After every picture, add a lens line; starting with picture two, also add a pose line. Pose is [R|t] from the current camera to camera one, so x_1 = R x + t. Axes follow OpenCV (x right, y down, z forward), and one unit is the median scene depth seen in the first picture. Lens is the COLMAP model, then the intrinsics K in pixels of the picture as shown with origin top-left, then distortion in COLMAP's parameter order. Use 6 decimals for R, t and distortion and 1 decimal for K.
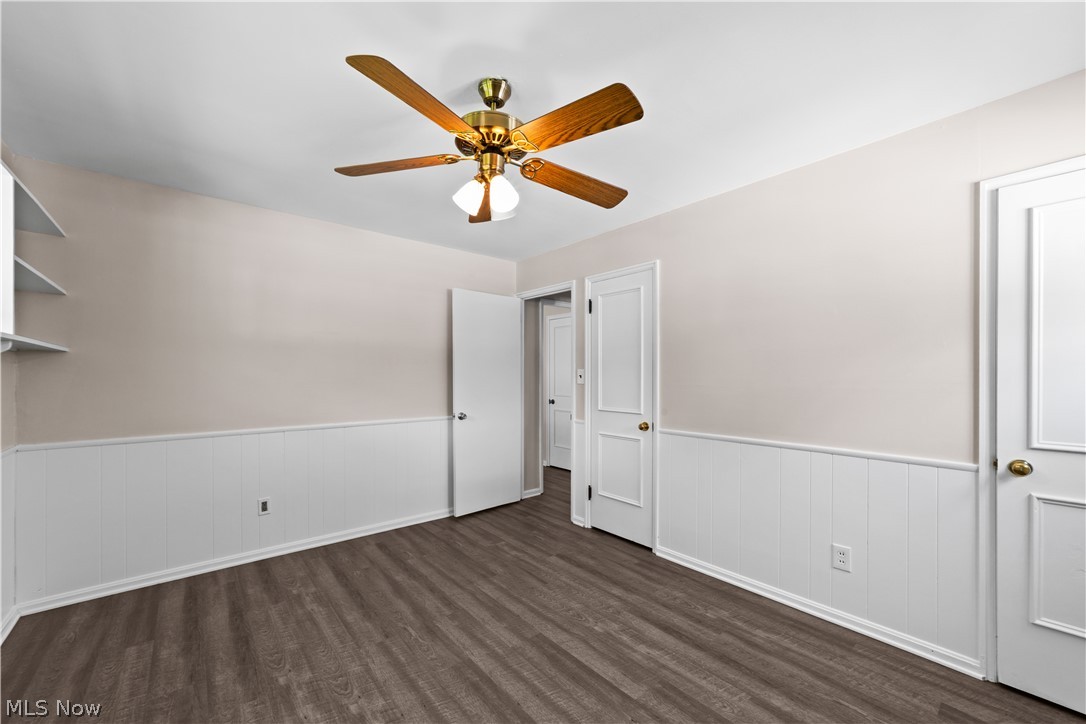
lens RADIAL K [[421.9, 0, 545.2], [0, 421.9, 372.1], [0, 0, 1]] dist [-0.006695, 0.004448]
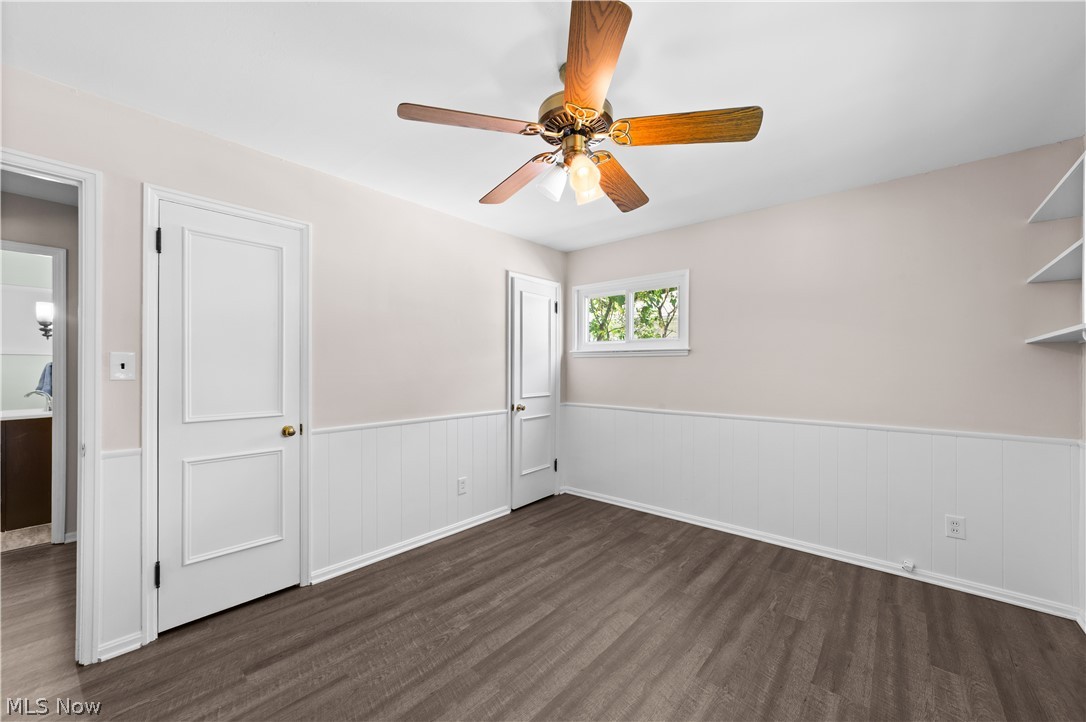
lens RADIAL K [[421.9, 0, 536.0], [0, 421.9, 362.7], [0, 0, 1]] dist [-0.006695, 0.004448]
pose [[-0.139641, 0.005588, 0.990186, -0.822424], [-0.013471, 0.999881, -0.007542, 0.005821], [-0.990111, -0.014392, -0.139549, 0.936270]]
